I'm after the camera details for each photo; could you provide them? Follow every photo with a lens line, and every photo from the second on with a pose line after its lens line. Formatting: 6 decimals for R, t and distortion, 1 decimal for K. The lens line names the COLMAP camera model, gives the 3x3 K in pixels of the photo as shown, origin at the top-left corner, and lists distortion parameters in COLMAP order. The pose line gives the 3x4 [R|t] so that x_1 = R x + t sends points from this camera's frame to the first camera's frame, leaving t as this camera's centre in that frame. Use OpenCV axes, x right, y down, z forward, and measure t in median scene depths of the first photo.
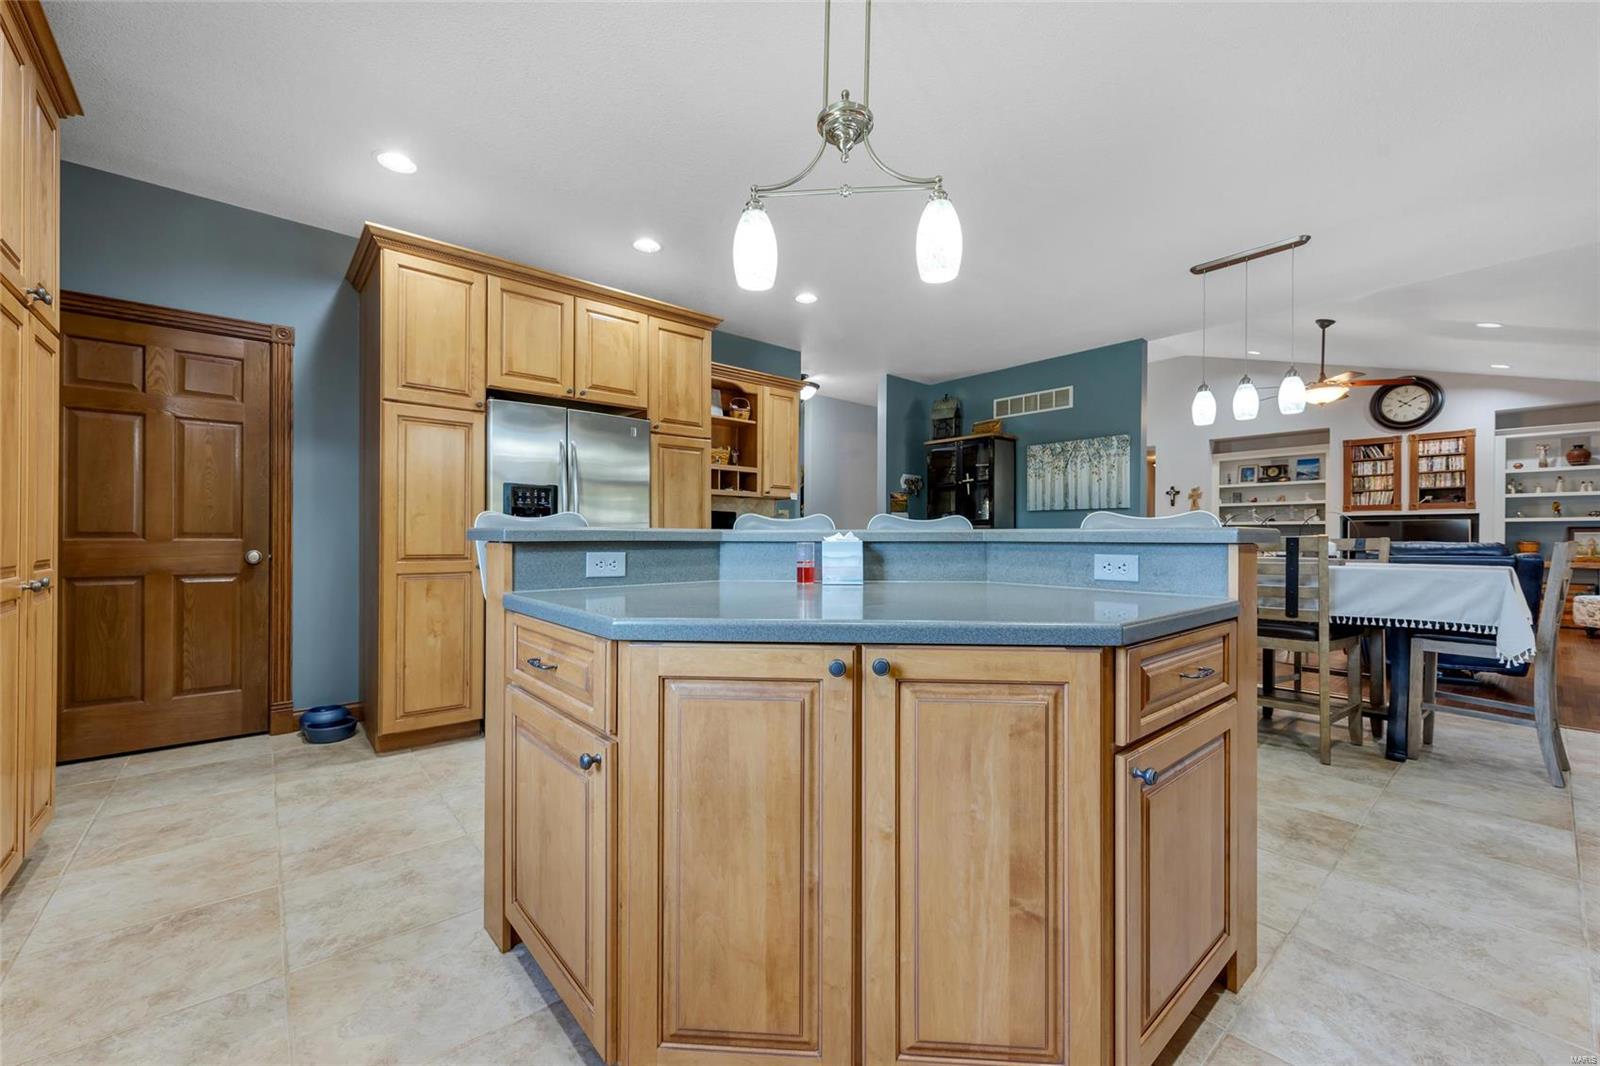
lens RADIAL K [[642.8, 0, 803.6], [0, 642.8, 533.8], [0, 0, 1]] dist [0.010351, 0.000037]
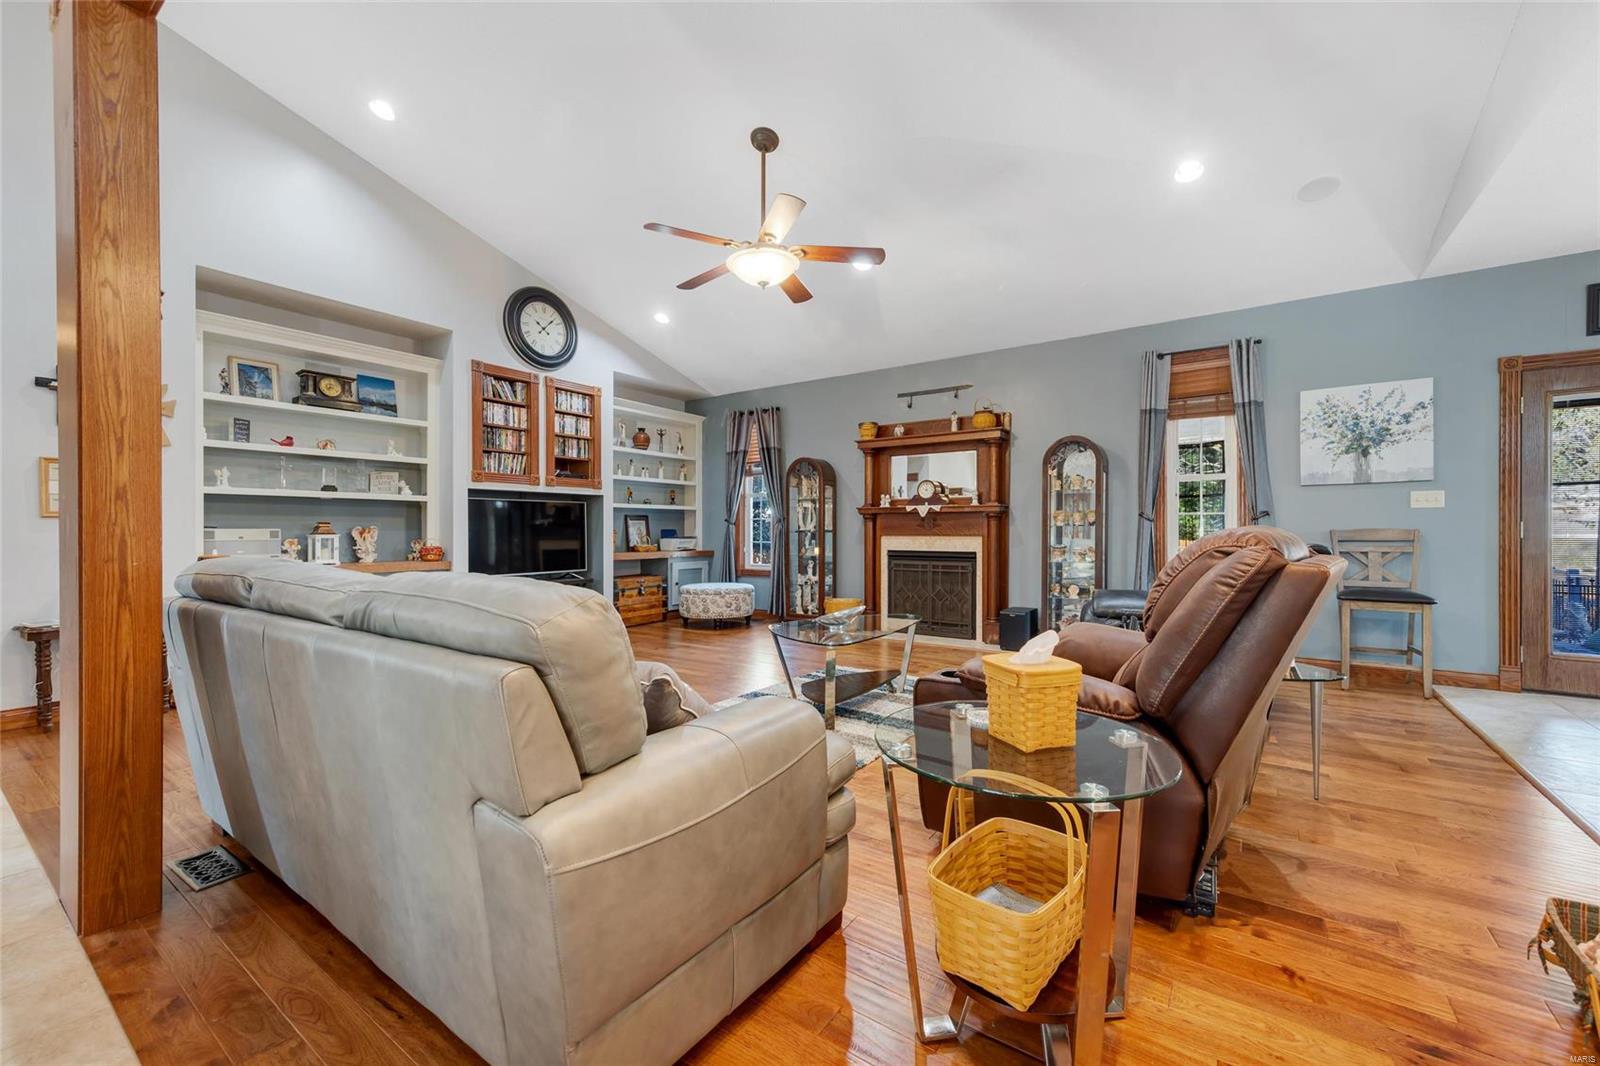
lens RADIAL K [[642.8, 0, 806.2], [0, 642.8, 530.7], [0, 0, 1]] dist [0.010351, 0.000037]
pose [[-0.252260, 0.003545, 0.967653, 0.202785], [-0.001675, 0.999990, -0.004100, 0.013168], [-0.967658, -0.002655, -0.252252, 0.895553]]
